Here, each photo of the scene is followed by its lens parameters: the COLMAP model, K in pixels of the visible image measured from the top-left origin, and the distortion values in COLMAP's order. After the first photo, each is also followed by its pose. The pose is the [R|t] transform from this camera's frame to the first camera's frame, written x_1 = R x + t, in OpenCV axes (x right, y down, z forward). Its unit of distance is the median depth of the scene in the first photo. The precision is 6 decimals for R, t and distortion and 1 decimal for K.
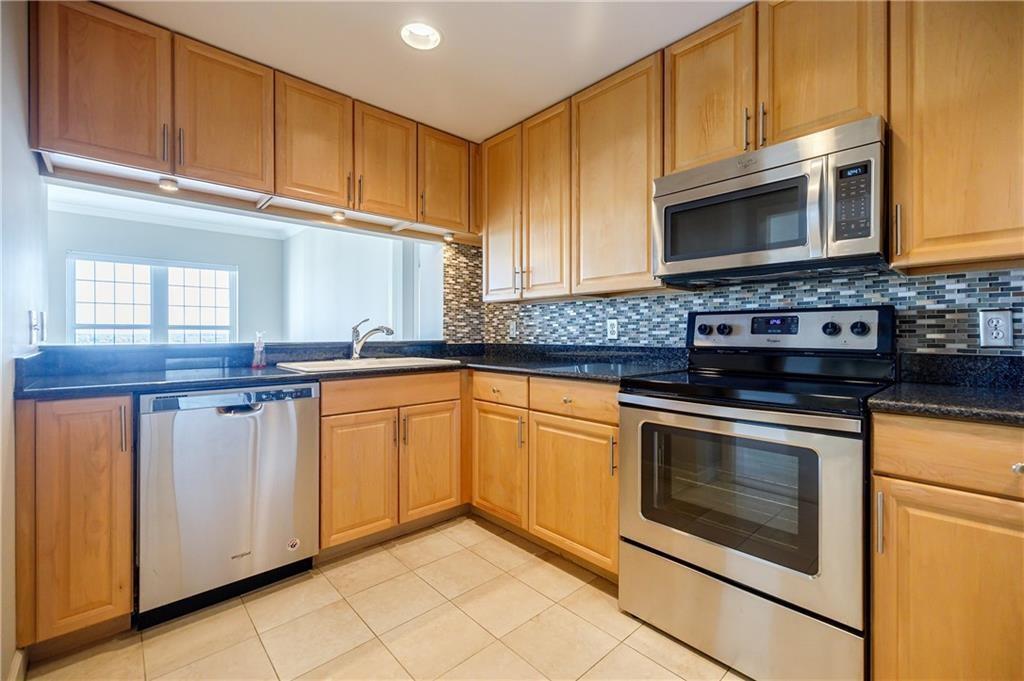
lens RADIAL K [[429.4, 0, 530.6], [0, 429.4, 335.9], [0, 0, 1]] dist [0.000669, 0.000246]
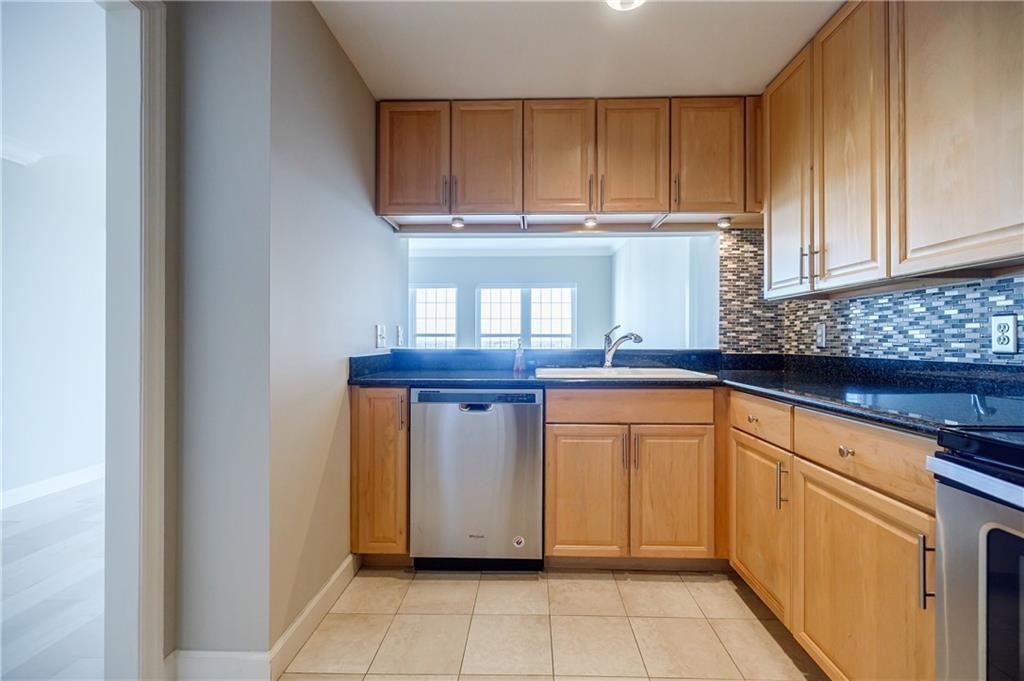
lens RADIAL K [[435.1, 0, 523.9], [0, 435.1, 338.4], [0, 0, 1]] dist [0.001442, 0.000131]
pose [[0.708685, -0.001757, -0.705523, 0.148986], [-0.005843, 0.999948, -0.008359, -0.001927], [0.705501, 0.010046, 0.708637, 0.177830]]
